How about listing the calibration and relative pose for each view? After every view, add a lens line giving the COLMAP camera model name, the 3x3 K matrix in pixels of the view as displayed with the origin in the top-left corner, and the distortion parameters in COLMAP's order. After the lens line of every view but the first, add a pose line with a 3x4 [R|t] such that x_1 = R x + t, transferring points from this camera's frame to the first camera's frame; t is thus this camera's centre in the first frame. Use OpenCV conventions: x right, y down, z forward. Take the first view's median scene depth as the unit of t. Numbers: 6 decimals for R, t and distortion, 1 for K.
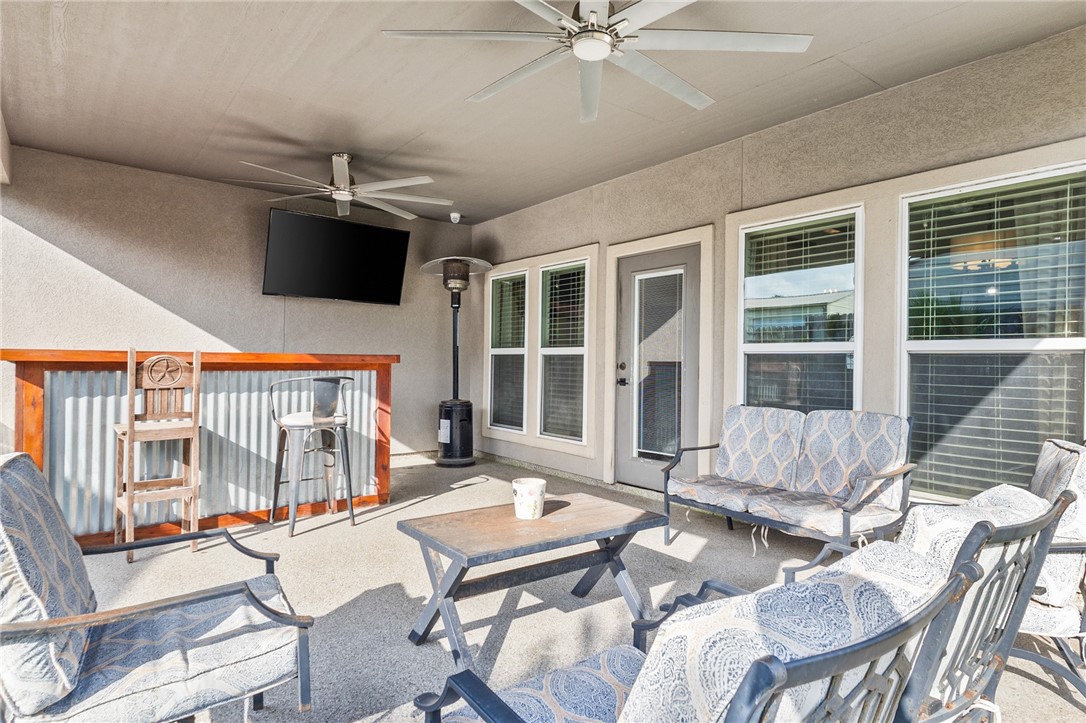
lens RADIAL K [[560.3, 0, 543.0], [0, 560.3, 361.5], [0, 0, 1]] dist [0.000726, 0.000184]
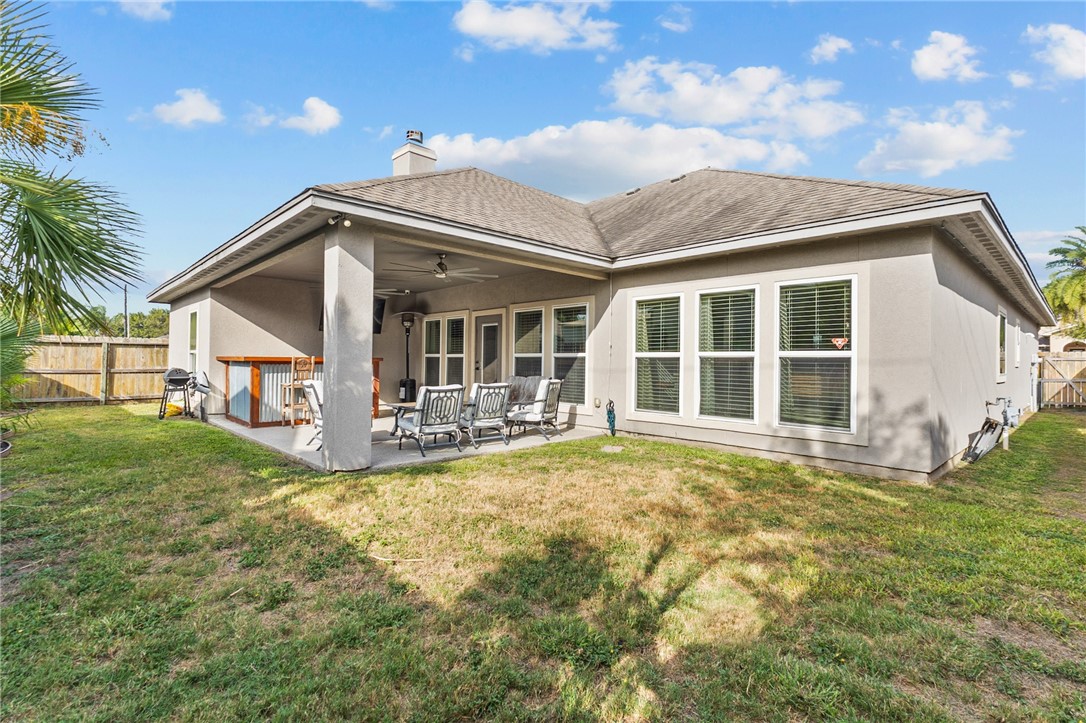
lens RADIAL K [[511.8, 0, 543.0], [0, 511.8, 361.5], [0, 0, 1]] dist [-0.000108, -0.000013]
pose [[0.996217, -0.003625, 0.086820, 0.207626], [0.003432, 0.999991, 0.002380, 0.001382], [-0.086827, -0.002073, 0.996221, -1.086251]]
